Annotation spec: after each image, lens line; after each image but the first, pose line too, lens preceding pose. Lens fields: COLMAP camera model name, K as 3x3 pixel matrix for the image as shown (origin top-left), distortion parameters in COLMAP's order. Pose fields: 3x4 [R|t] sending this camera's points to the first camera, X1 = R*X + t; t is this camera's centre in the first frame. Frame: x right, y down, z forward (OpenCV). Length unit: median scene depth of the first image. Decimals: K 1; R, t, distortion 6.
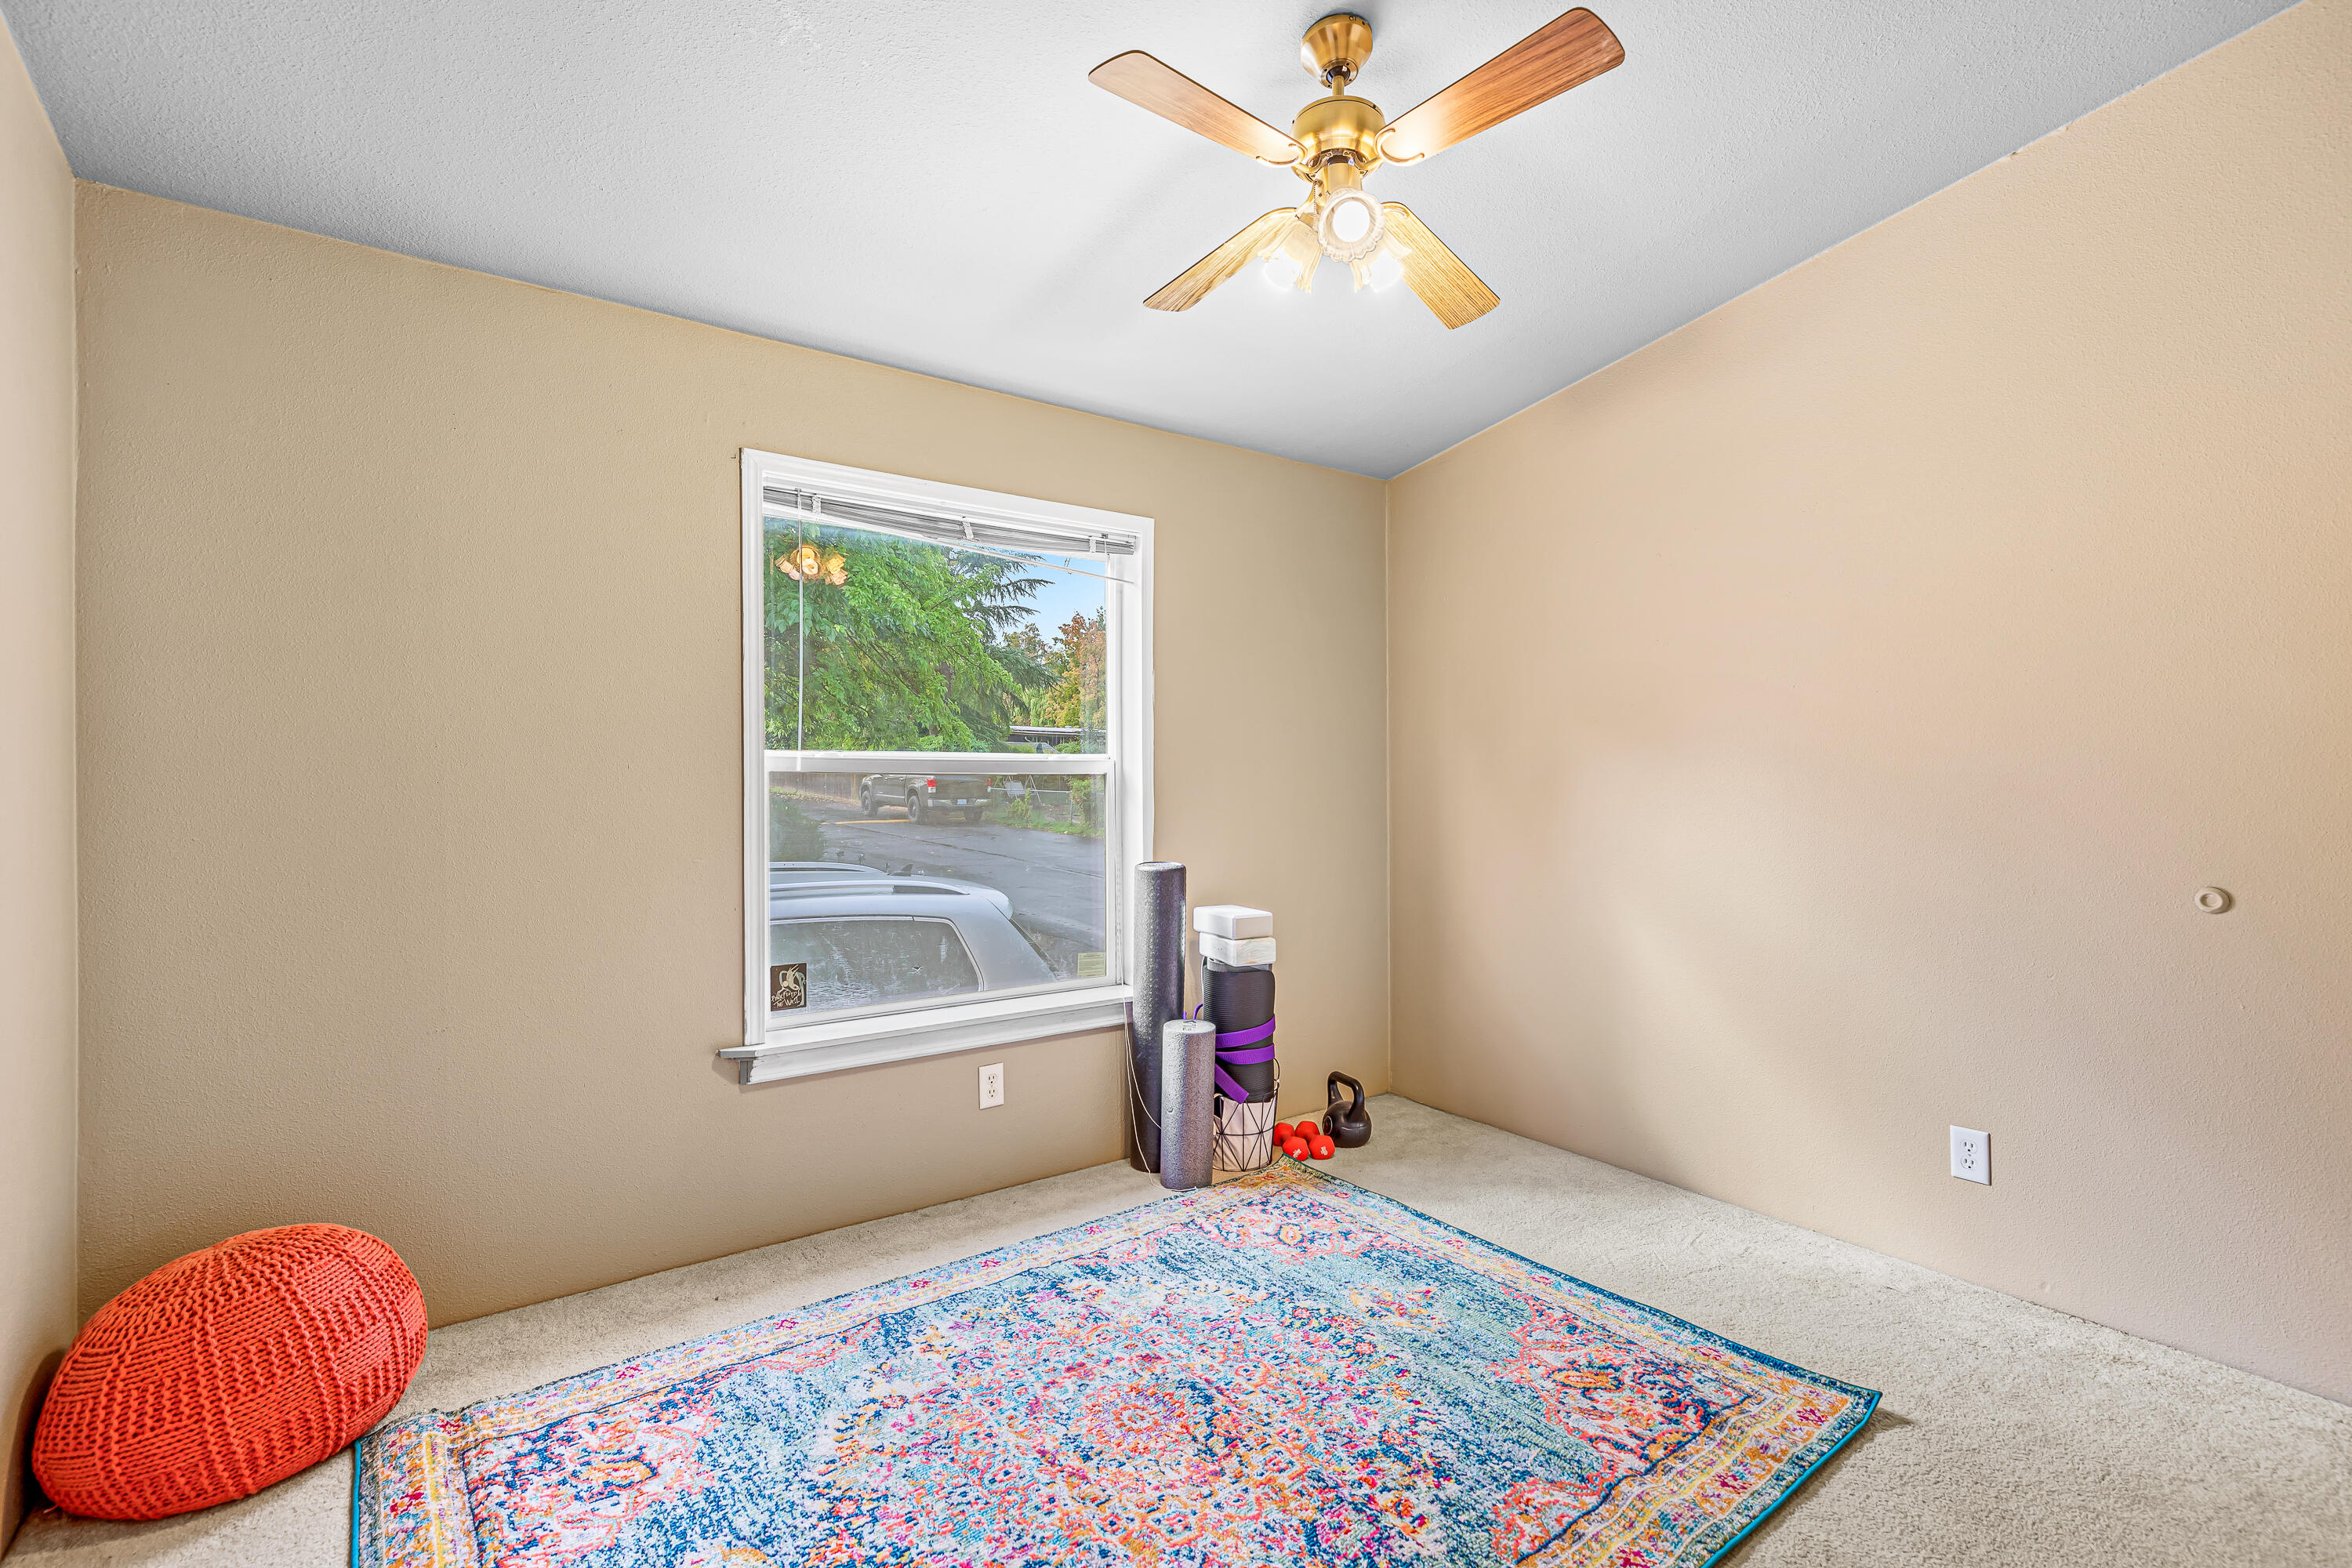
lens RADIAL K [[1093.7, 0, 1176.6], [0, 1093.7, 783.6], [0, 0, 1]] dist [0.008636, 0.000412]
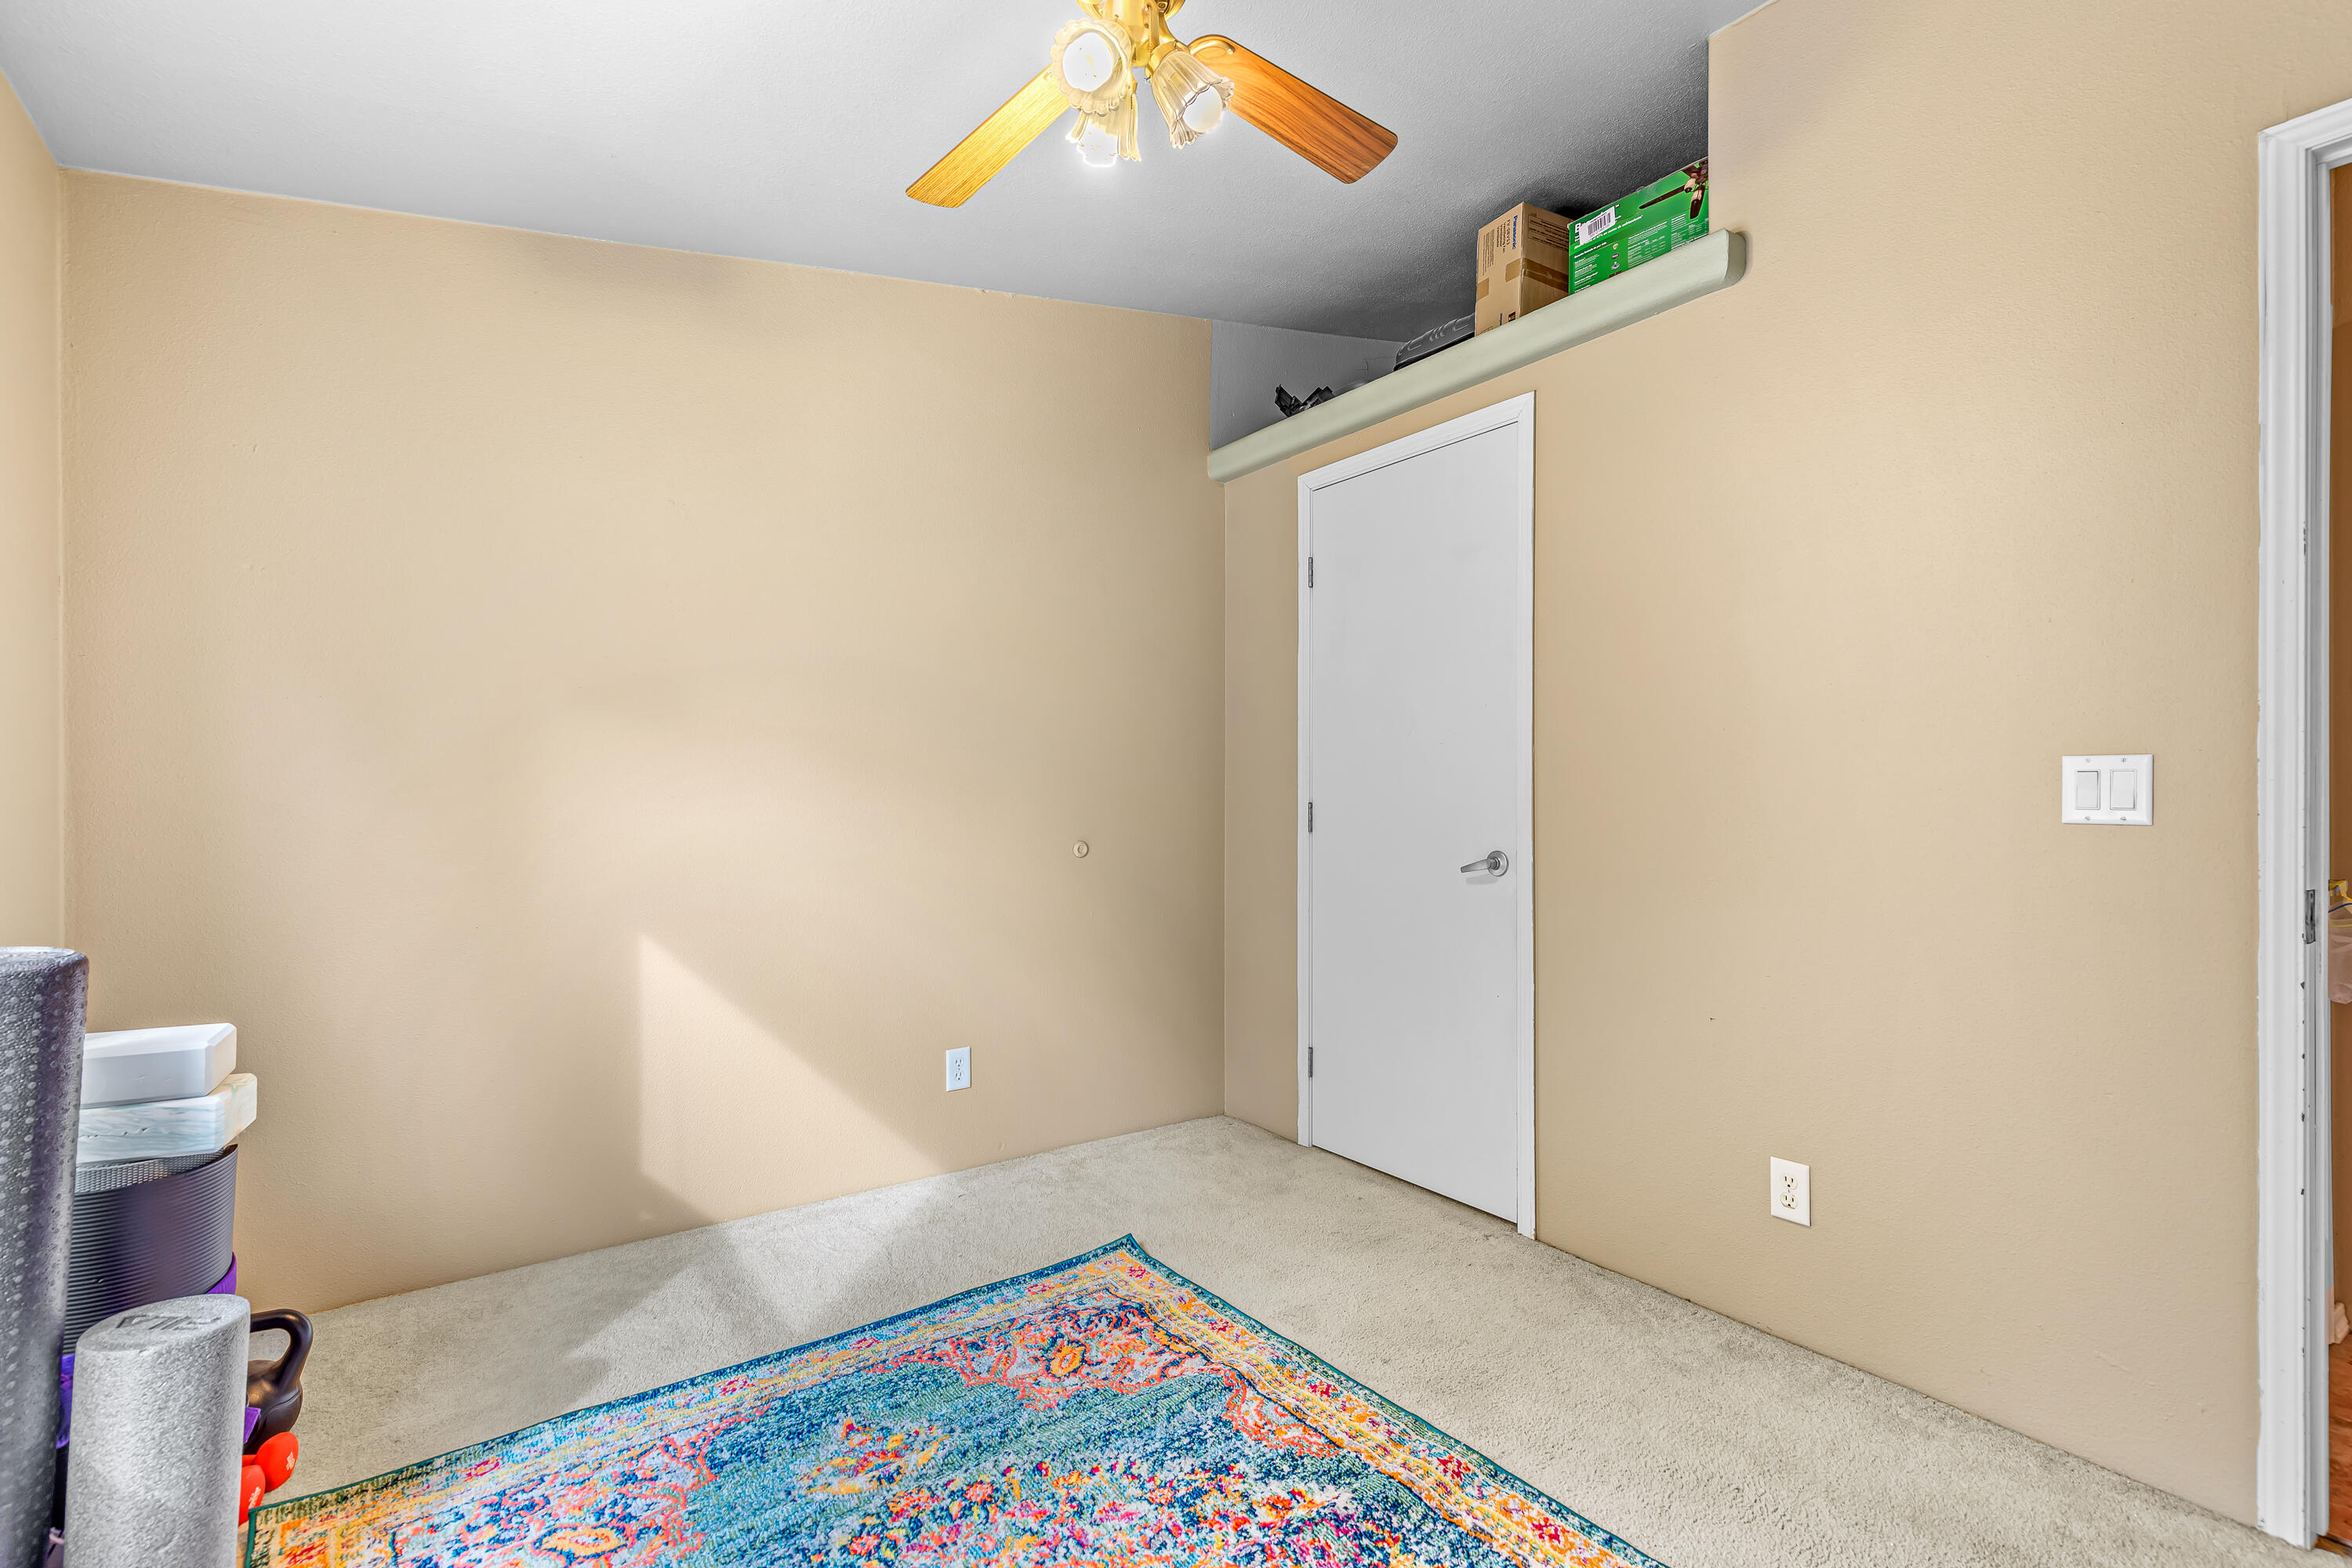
lens RADIAL K [[1093.7, 0, 1176.4], [0, 1093.7, 781.7], [0, 0, 1]] dist [0.008636, 0.000412]
pose [[-0.020588, 0.006793, 0.999765, -0.611680], [0.001609, 0.999976, -0.006761, 0.020103], [-0.999787, 0.001470, -0.020598, 0.881639]]
